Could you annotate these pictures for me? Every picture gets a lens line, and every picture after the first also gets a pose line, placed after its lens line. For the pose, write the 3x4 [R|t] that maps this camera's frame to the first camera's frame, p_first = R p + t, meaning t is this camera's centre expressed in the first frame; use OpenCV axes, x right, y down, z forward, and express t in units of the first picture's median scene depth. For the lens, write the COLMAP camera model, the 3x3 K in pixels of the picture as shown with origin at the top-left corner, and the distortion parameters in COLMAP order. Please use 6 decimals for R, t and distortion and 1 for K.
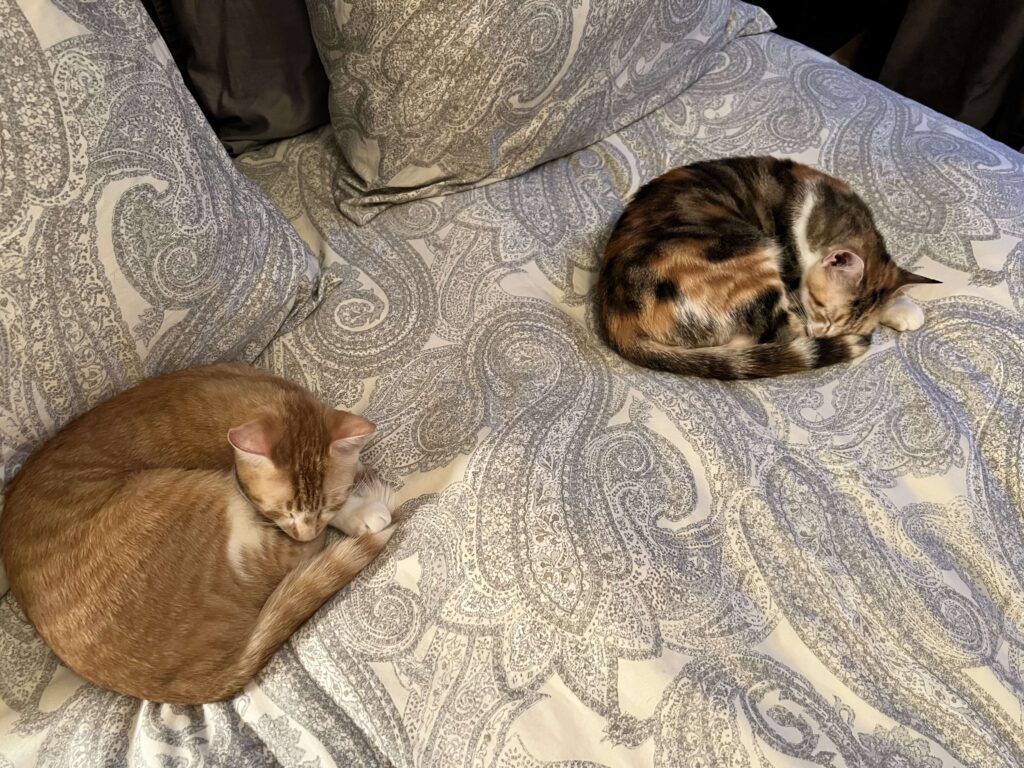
lens RADIAL K [[814.6, 0, 512.0], [0, 814.6, 384.0], [0, 0, 1]] dist [0.120831, -0.154279]
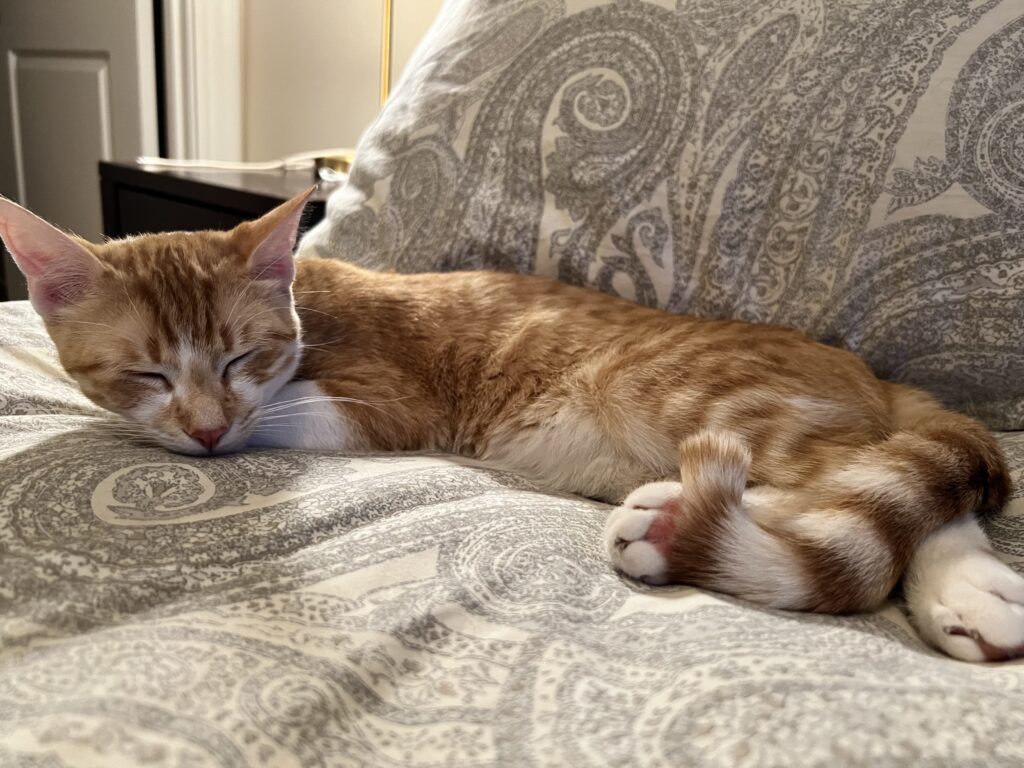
lens RADIAL K [[814.6, 0, 512.0], [0, 814.6, 384.0], [0, 0, 1]] dist [0.120831, -0.154279]
pose [[0.045957, 0.208861, -0.976865, 0.214749], [-0.862783, 0.501173, 0.066565, 0.245930], [0.503481, 0.839763, 0.203234, 0.897087]]
